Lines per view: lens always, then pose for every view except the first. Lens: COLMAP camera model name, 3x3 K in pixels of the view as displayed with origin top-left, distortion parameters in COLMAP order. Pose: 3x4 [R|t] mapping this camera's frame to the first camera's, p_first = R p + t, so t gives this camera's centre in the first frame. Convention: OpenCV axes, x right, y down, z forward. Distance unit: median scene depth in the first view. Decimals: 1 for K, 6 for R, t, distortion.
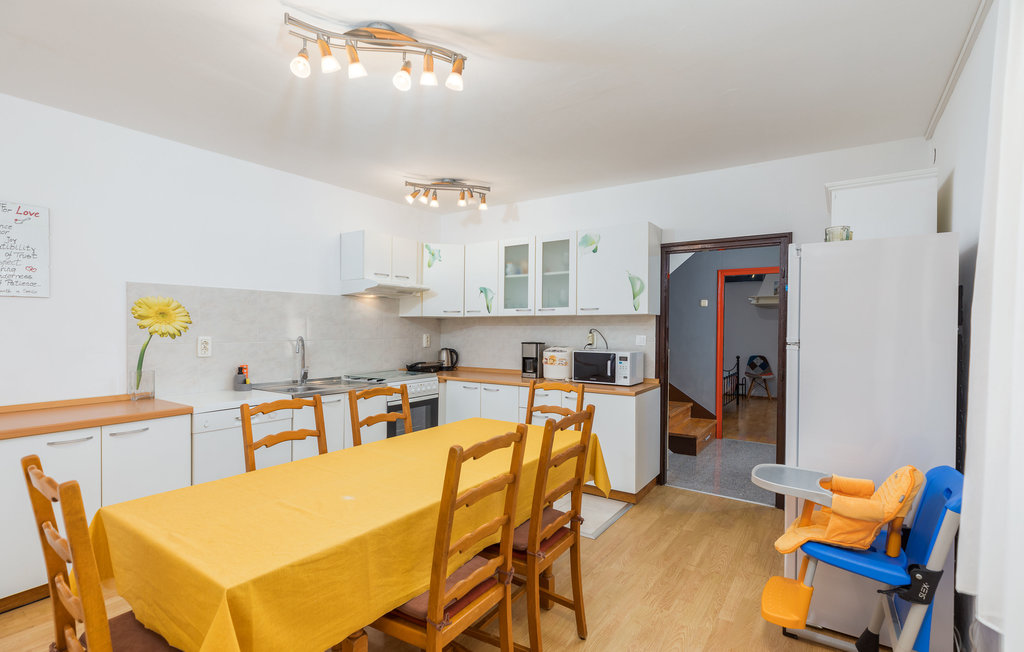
lens RADIAL K [[485.2, 0, 512.0], [0, 485.2, 326.0], [0, 0, 1]] dist [0.014621, -0.000361]
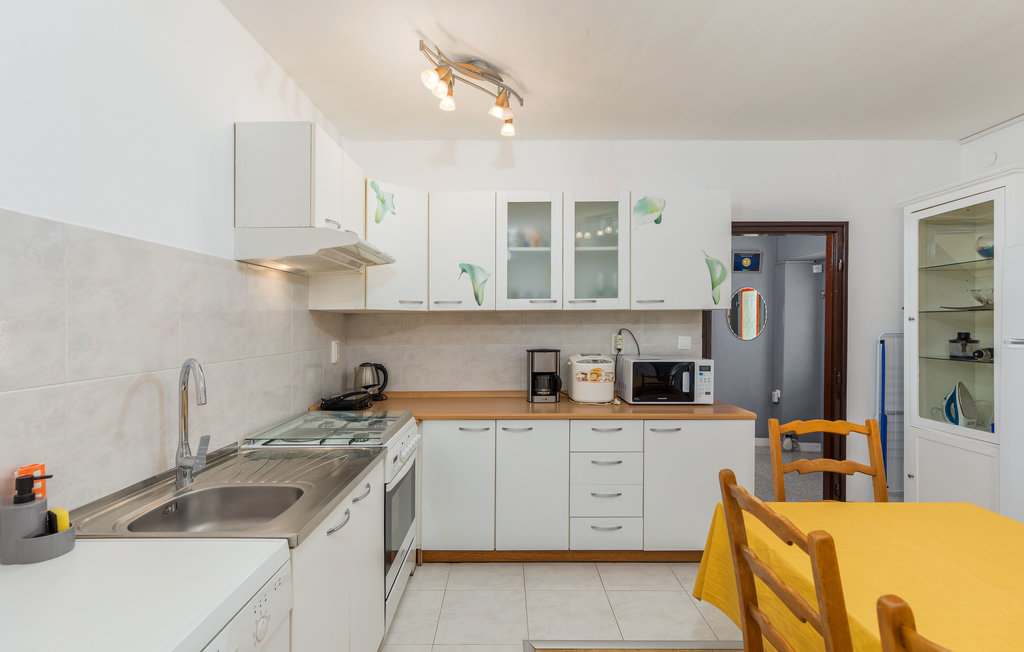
lens RADIAL K [[485.2, 0, 512.0], [0, 485.2, 326.0], [0, 0, 1]] dist [0.014621, -0.000361]
pose [[0.831771, -0.009509, 0.555038, -0.384643], [0.005595, 0.999946, 0.008748, -0.005528], [-0.555091, -0.004171, 0.831779, 0.481400]]
